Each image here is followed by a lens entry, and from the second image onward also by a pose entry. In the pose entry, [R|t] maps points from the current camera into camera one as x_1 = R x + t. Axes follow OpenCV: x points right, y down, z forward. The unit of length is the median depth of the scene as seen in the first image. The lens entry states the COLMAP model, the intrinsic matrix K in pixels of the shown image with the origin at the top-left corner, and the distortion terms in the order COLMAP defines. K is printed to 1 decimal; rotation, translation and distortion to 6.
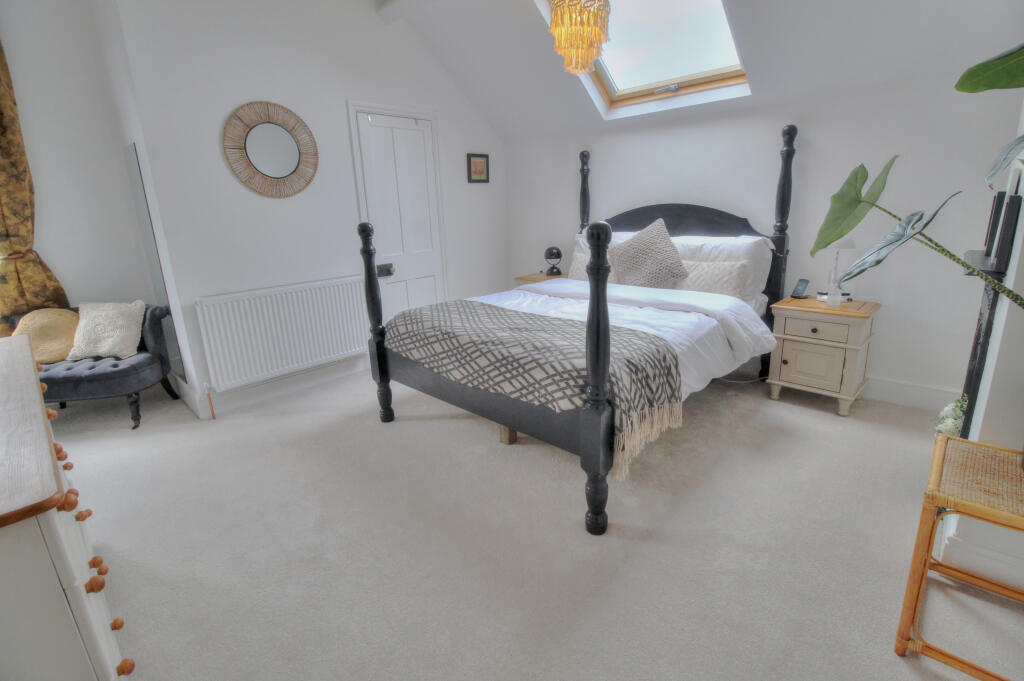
lens RADIAL K [[474.4, 0, 512.0], [0, 474.4, 340.5], [0, 0, 1]] dist [-0.003549, -0.000109]
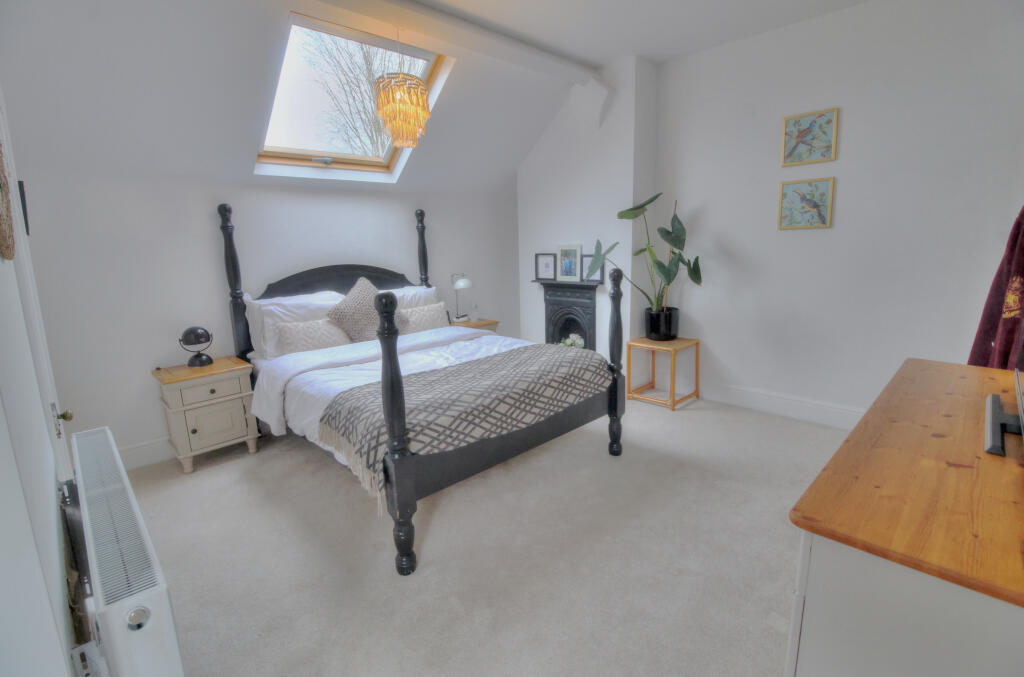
lens RADIAL K [[485.1, 0, 512.0], [0, 485.1, 338.5], [0, 0, 1]] dist [-0.001054, -0.000041]
pose [[0.043876, -0.157860, 0.986486, -0.845286], [0.304639, 0.942524, 0.137275, -0.185977], [-0.951457, 0.294499, 0.089445, 0.660326]]
